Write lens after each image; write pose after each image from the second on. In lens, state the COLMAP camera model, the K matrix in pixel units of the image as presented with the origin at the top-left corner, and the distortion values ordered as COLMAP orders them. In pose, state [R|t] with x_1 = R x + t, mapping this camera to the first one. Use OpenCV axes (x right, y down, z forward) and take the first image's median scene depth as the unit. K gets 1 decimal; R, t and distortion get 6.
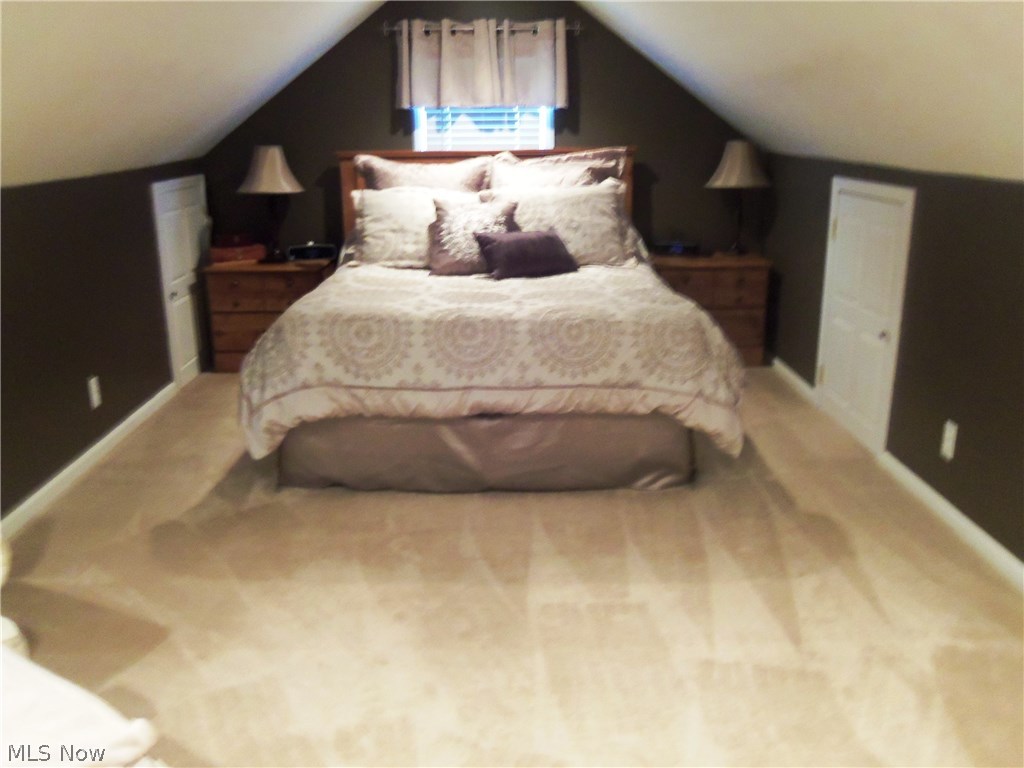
lens RADIAL K [[851.1, 0, 512.0], [0, 851.1, 384.0], [0, 0, 1]] dist [-0.016644, 0.010382]
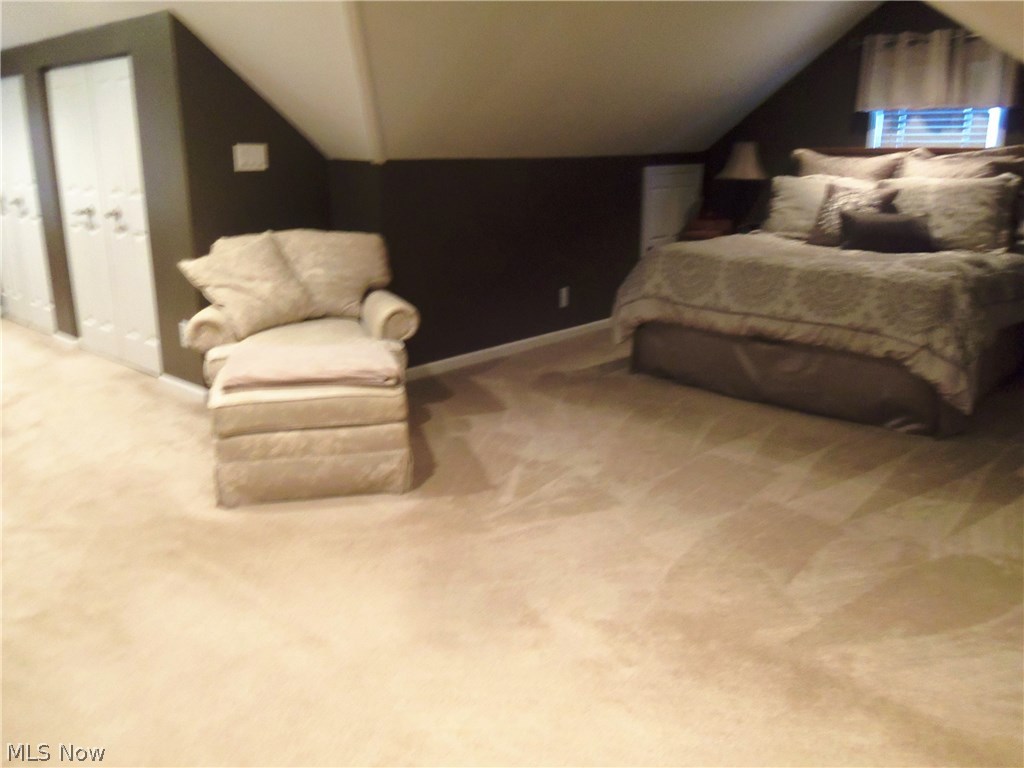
lens RADIAL K [[851.1, 0, 512.0], [0, 851.1, 384.0], [0, 0, 1]] dist [-0.016644, 0.010382]
pose [[0.721006, 0.191459, -0.665954, 0.582797], [-0.203599, 0.977183, 0.060506, 0.104732], [0.662343, 0.091963, 0.743535, -0.225320]]
